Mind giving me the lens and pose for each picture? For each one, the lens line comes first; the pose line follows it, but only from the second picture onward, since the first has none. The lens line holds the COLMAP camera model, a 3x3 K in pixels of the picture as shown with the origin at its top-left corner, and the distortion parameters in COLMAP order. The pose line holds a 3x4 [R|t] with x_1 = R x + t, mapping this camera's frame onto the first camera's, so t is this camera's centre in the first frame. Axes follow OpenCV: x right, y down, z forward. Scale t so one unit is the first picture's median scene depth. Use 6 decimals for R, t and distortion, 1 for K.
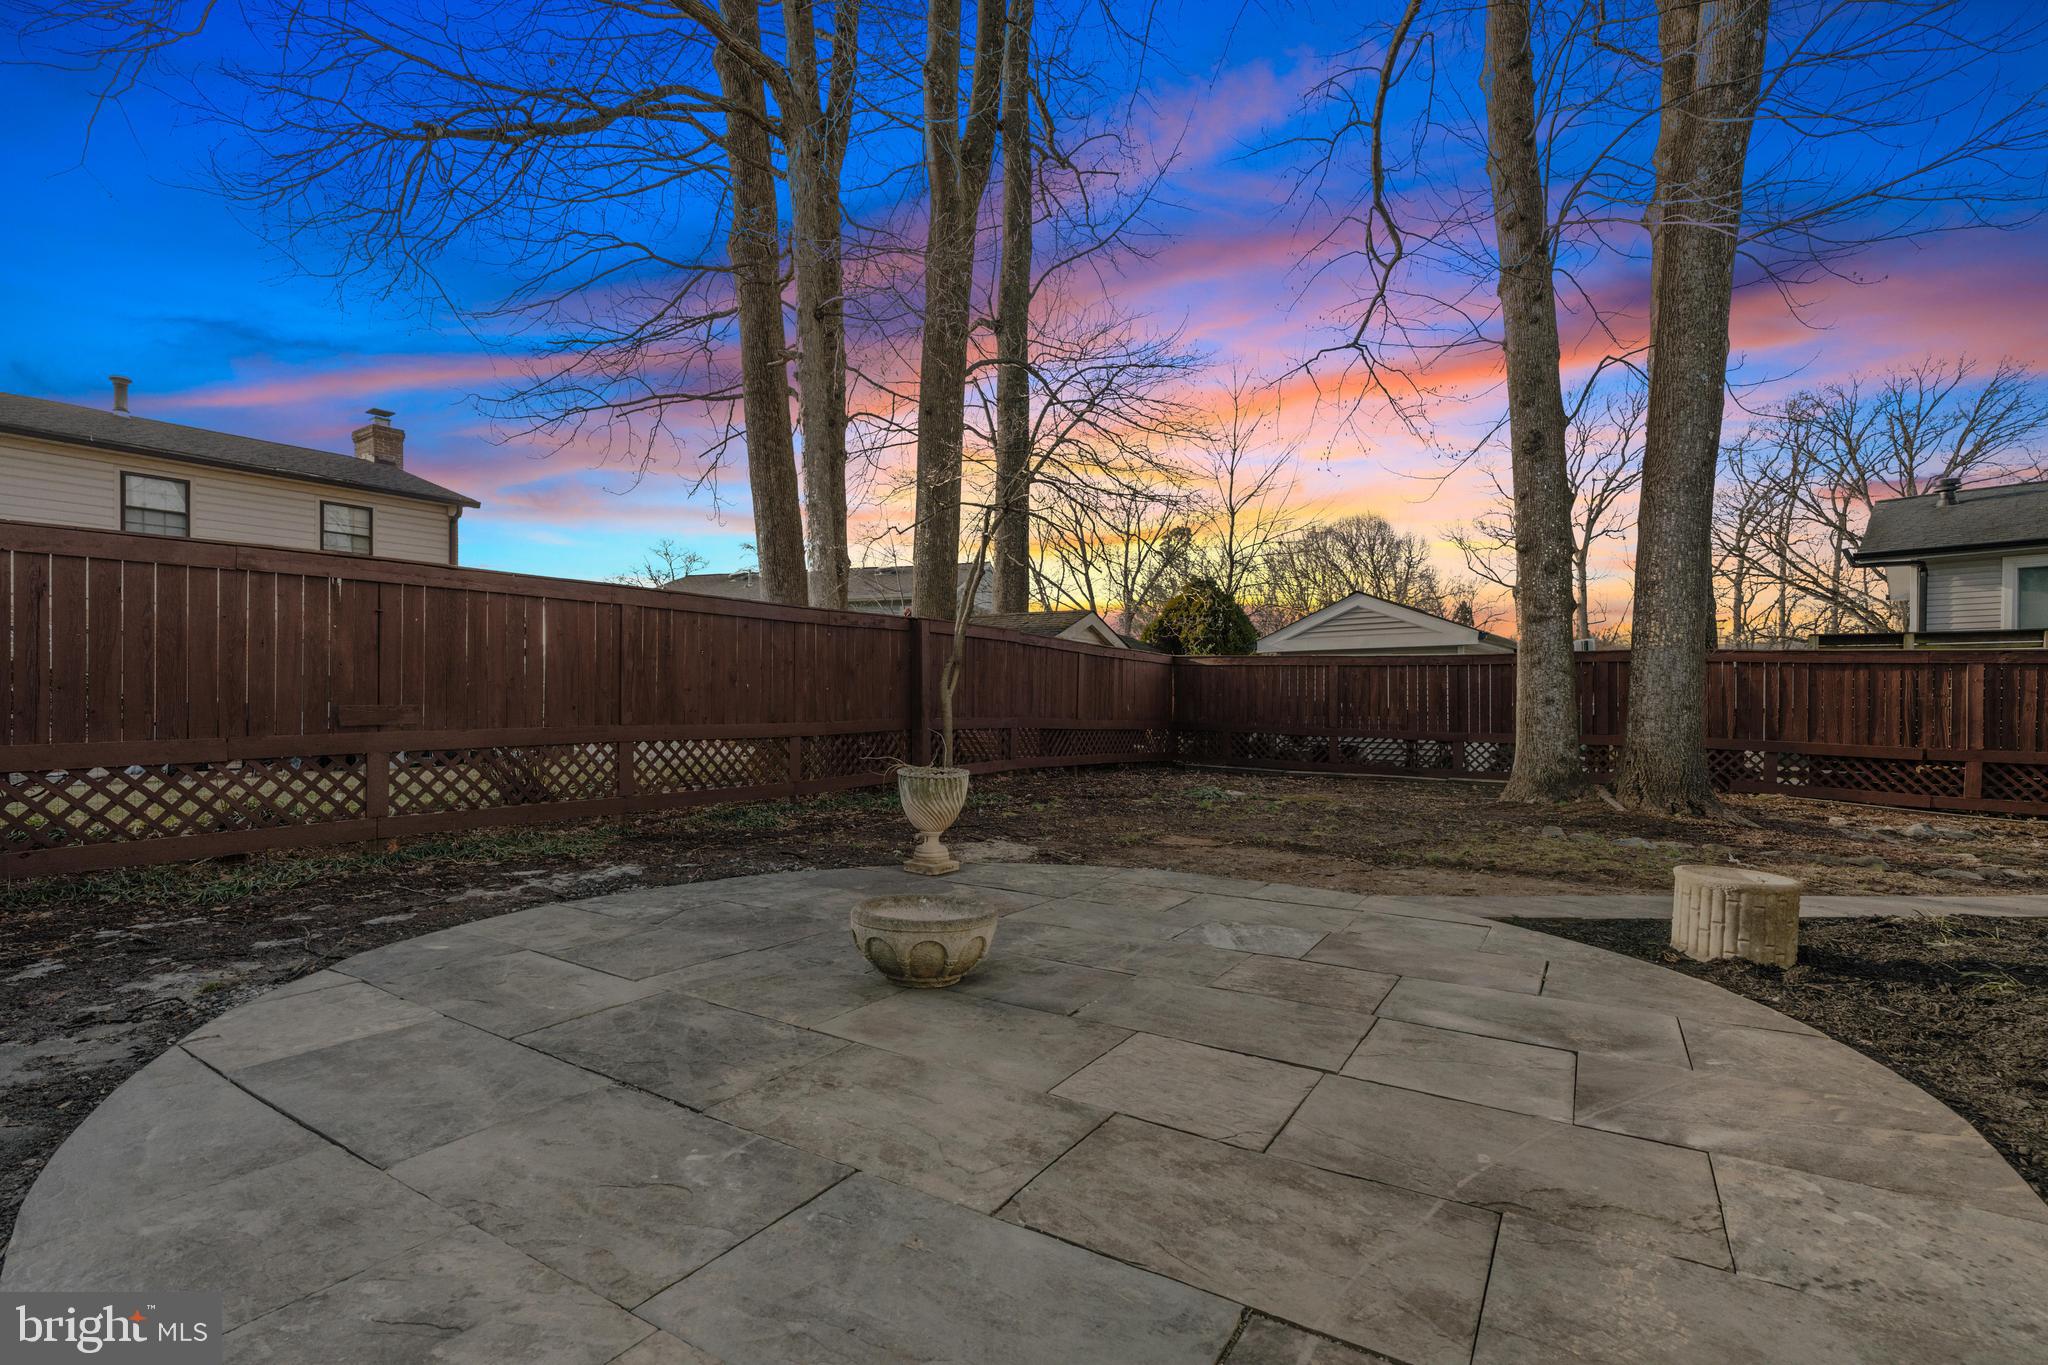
lens RADIAL K [[942.7, 0, 1137.4], [0, 942.7, 710.3], [0, 0, 1]] dist [-0.010675, 0.002640]
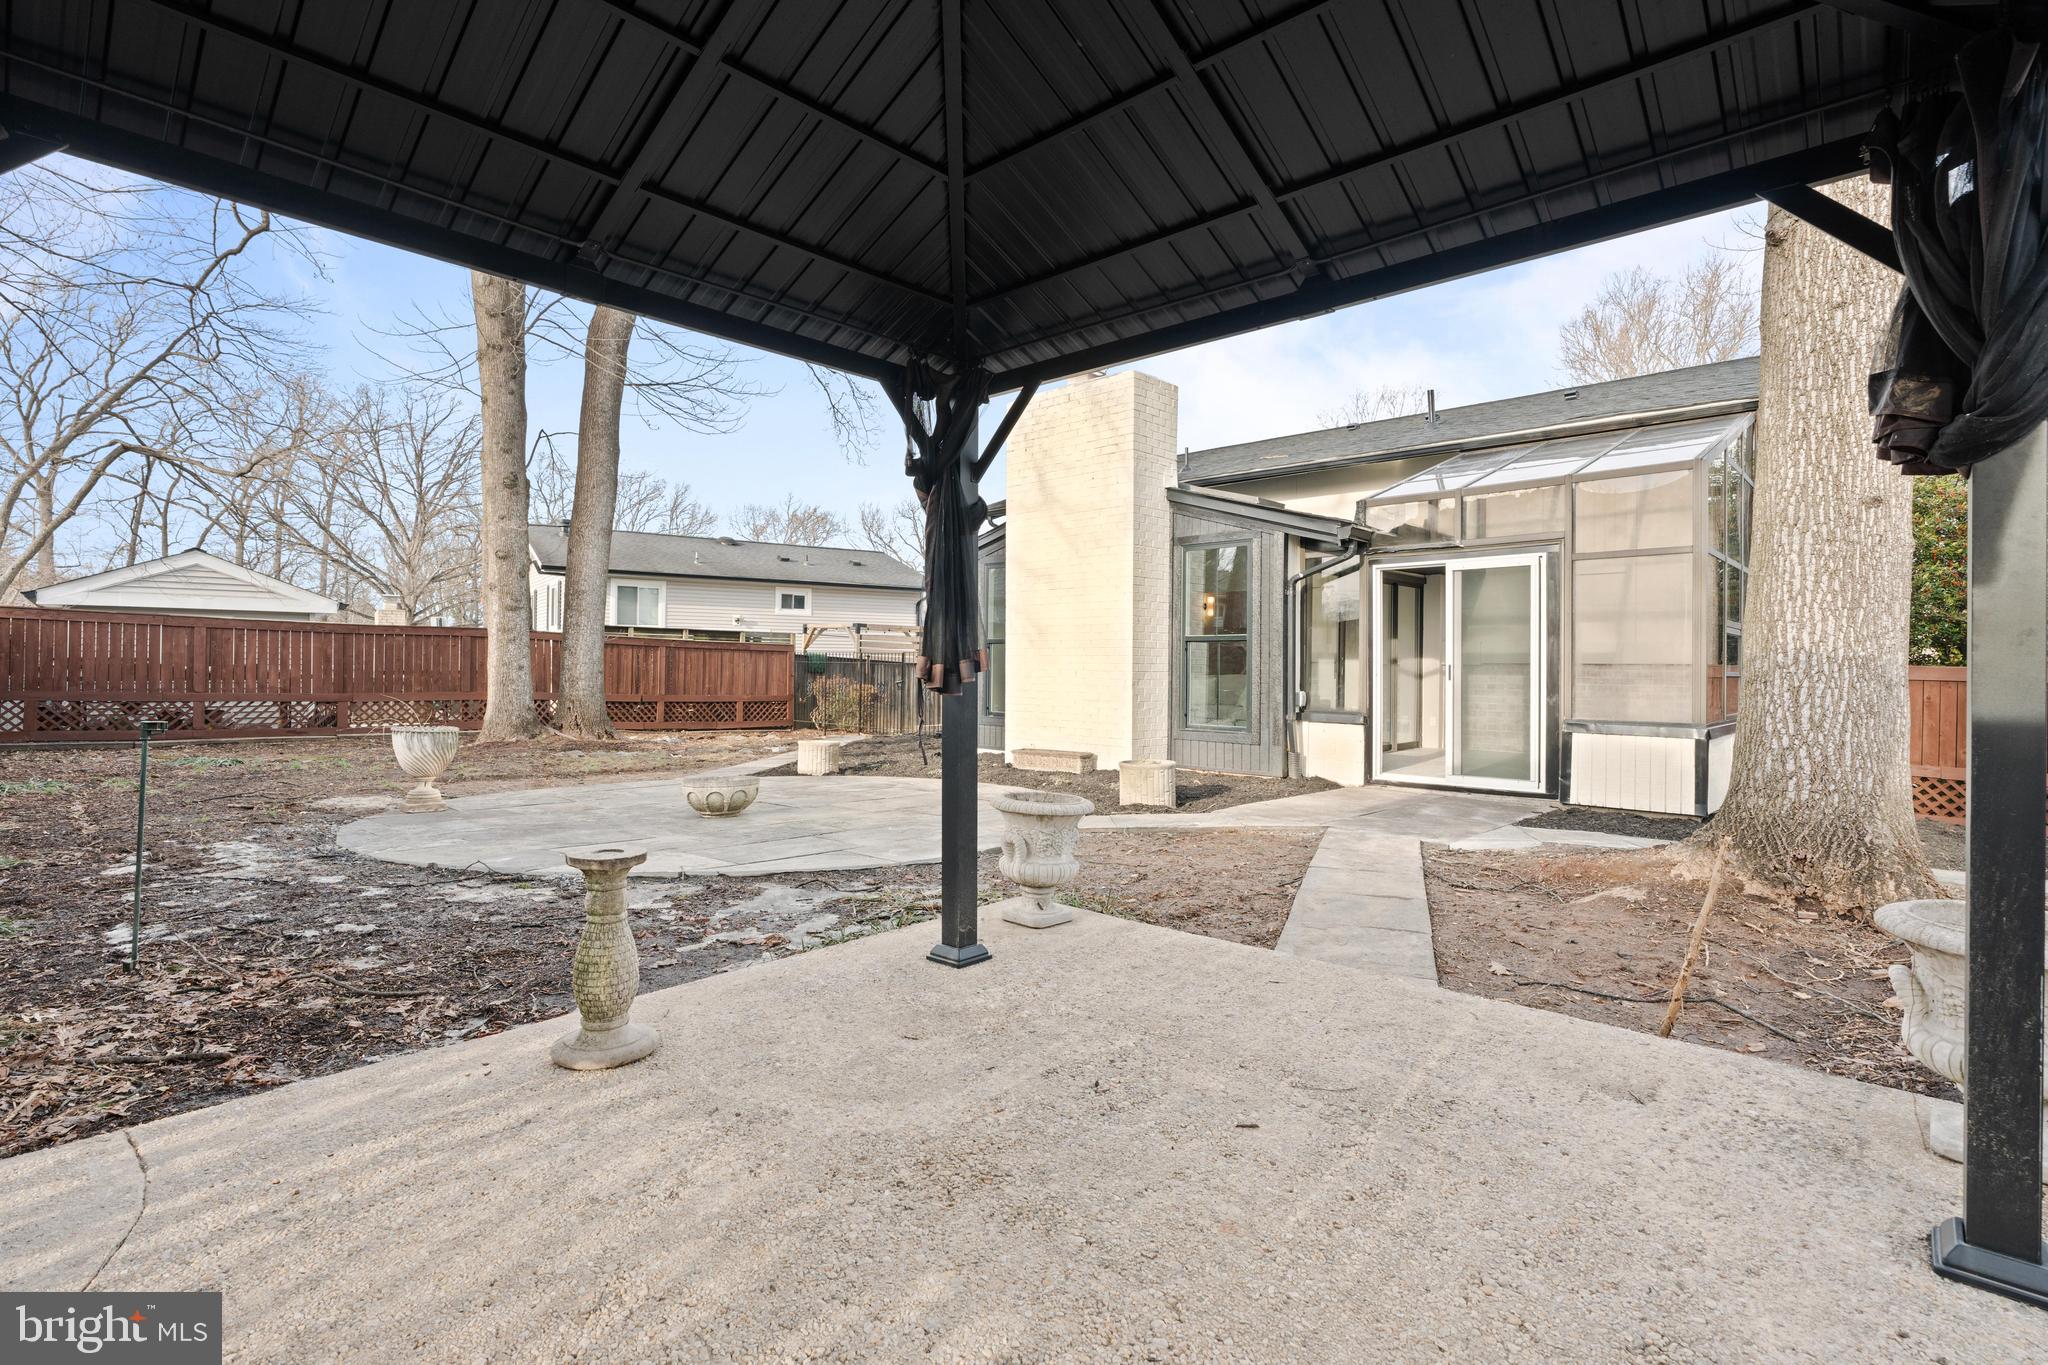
lens RADIAL K [[942.7, 0, 1033.8], [0, 942.7, 677.2], [0, 0, 1]] dist [-0.010675, 0.002640]
pose [[0.153861, -0.008374, 0.988057, -0.655177], [-0.001178, 0.999962, 0.008658, -0.006752], [-0.988092, -0.002496, 0.153845, 0.020870]]
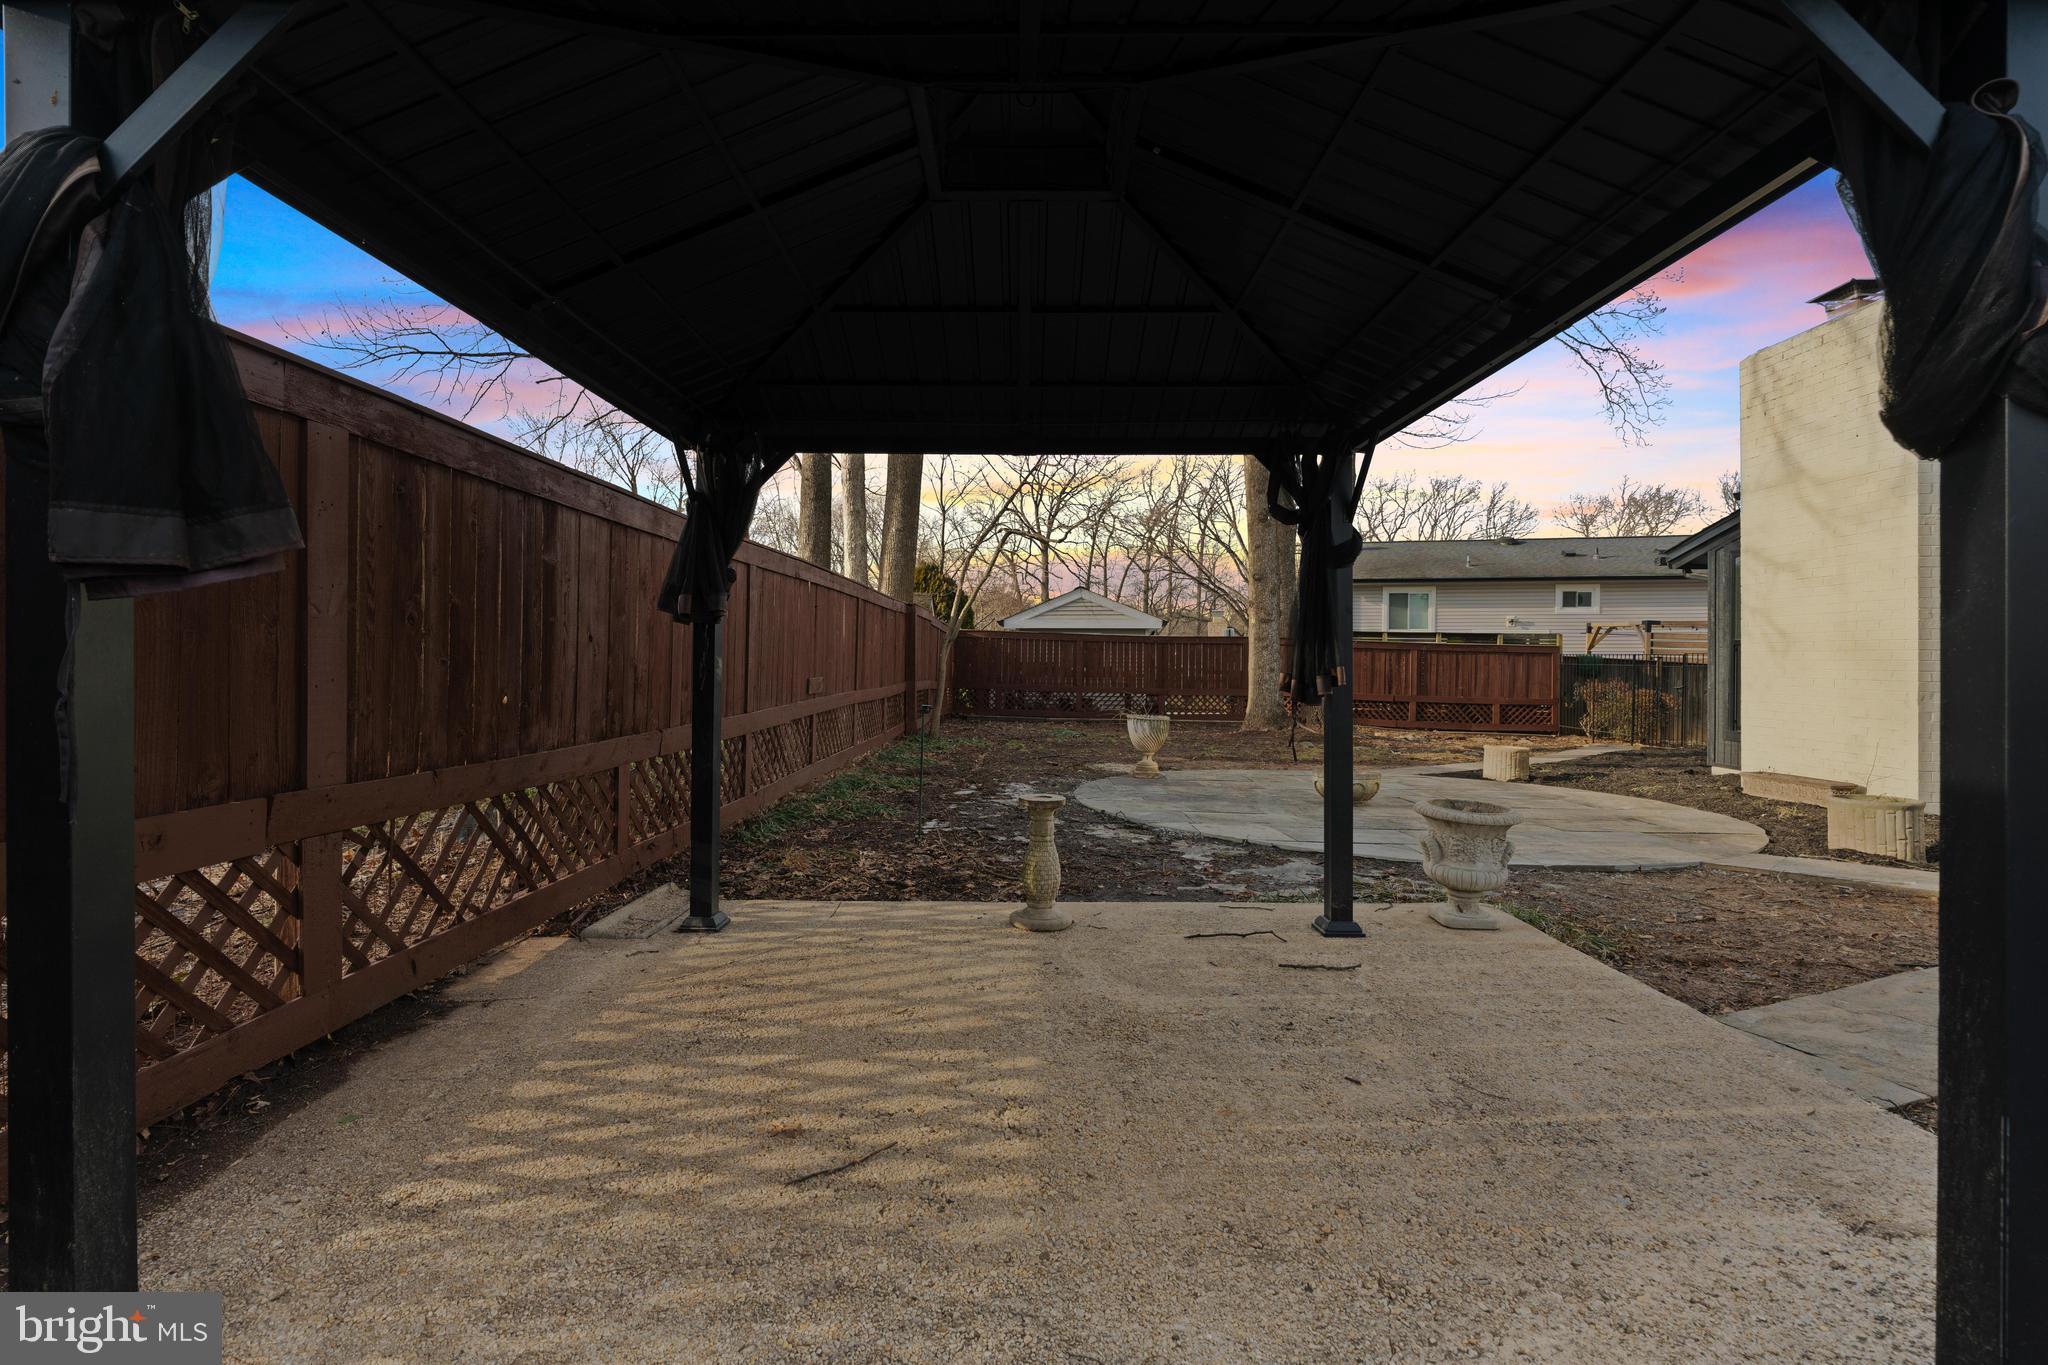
lens RADIAL K [[942.7, 0, 1074.7], [0, 942.7, 660.4], [0, 0, 1]] dist [-0.010675, 0.002640]
pose [[0.820979, 0.007602, 0.570908, -0.643947], [-0.005703, 0.999971, -0.005114, -0.013122], [-0.570930, 0.000943, 0.820998, -0.145876]]
